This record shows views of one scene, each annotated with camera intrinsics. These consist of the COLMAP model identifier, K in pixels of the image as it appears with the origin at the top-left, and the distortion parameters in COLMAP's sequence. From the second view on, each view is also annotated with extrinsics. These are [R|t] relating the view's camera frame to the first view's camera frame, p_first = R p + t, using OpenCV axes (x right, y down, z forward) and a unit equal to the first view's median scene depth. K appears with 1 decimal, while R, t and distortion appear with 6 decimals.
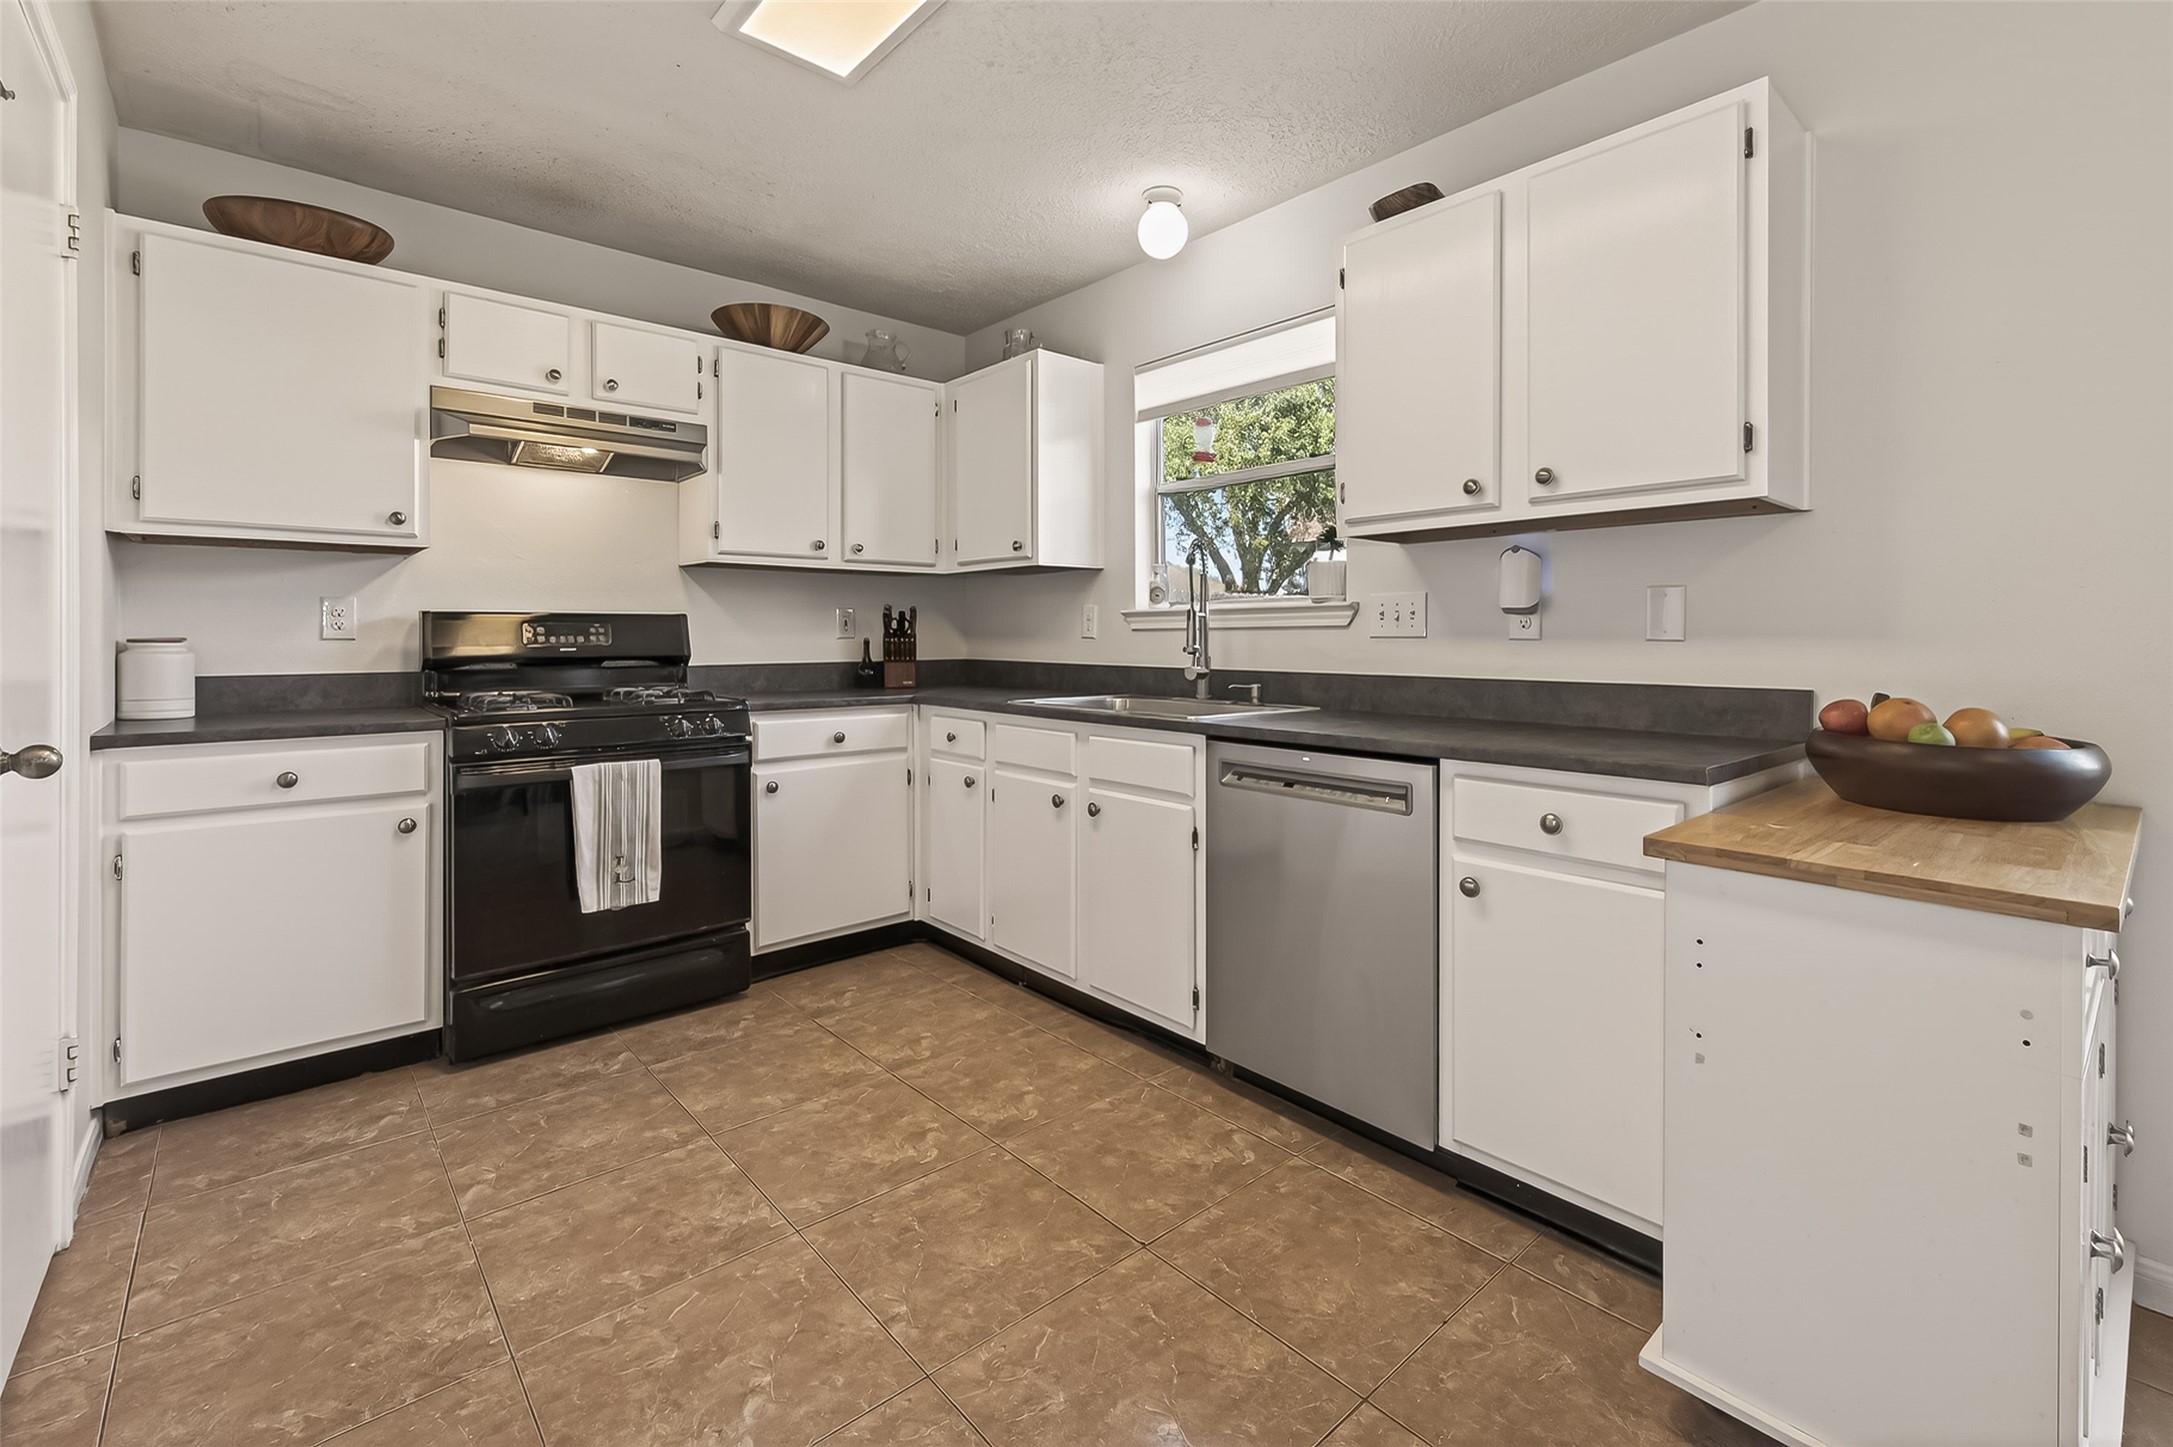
lens RADIAL K [[947.3, 0, 1092.7], [0, 947.3, 638.4], [0, 0, 1]] dist [0.006476, -0.000973]
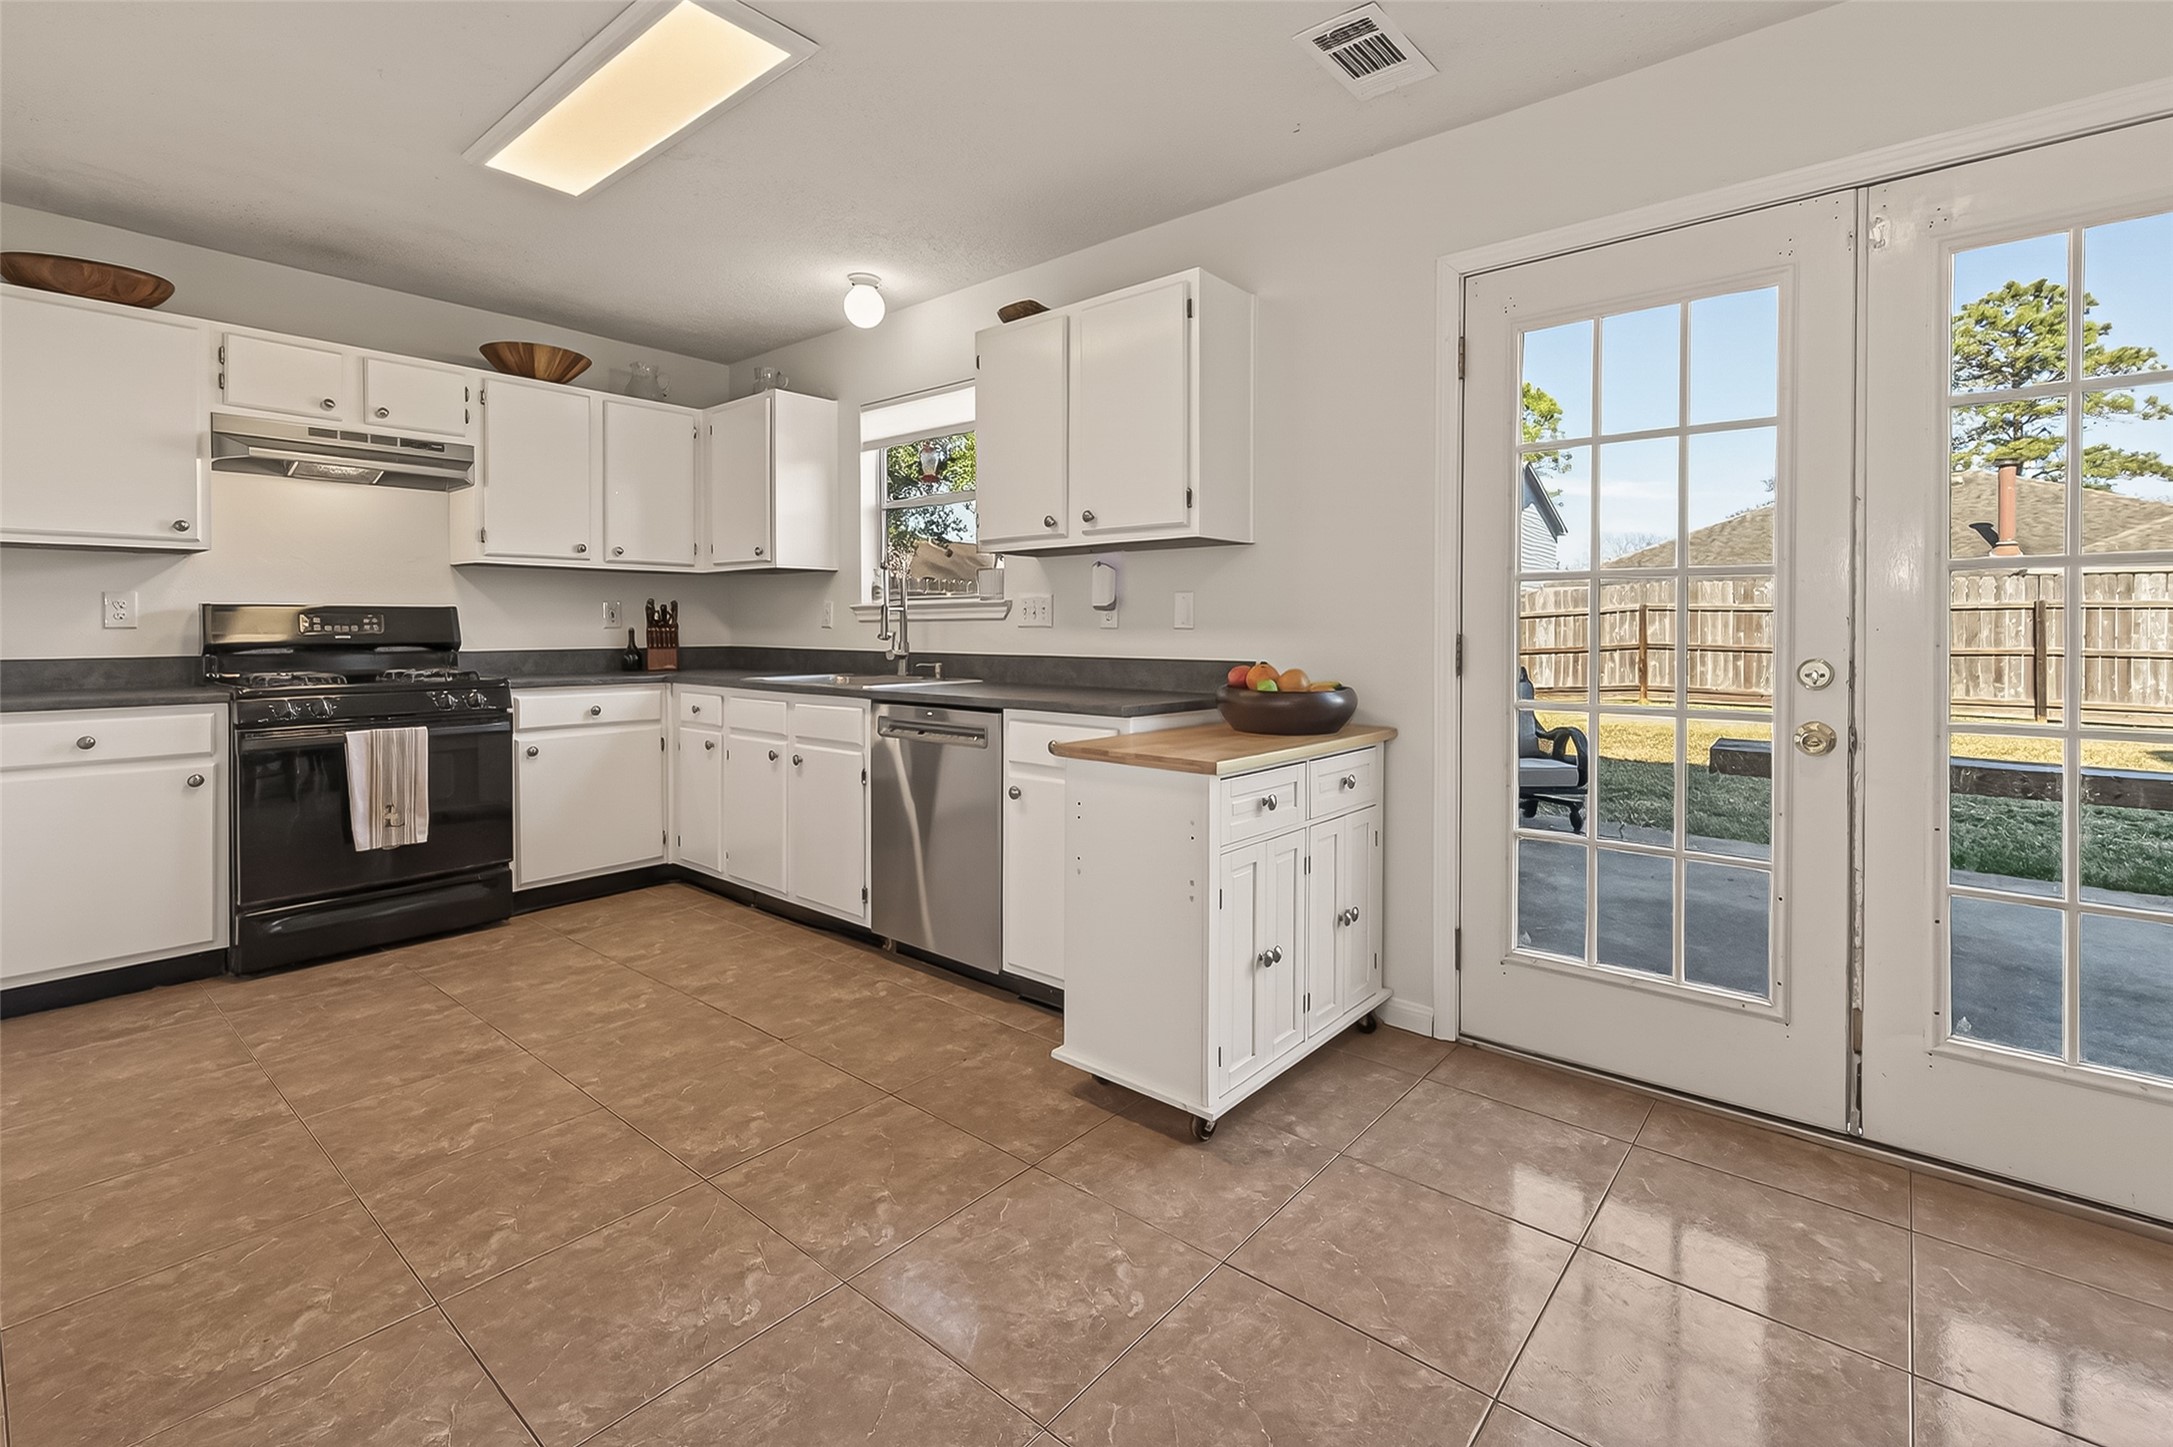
lens RADIAL K [[947.3, 0, 1094.6], [0, 947.3, 633.6], [0, 0, 1]] dist [0.006476, -0.000973]
pose [[0.986862, -0.001129, 0.161560, 0.209734], [0.000326, 0.999987, 0.004997, 0.002105], [-0.161564, -0.004879, 0.986850, -0.372333]]
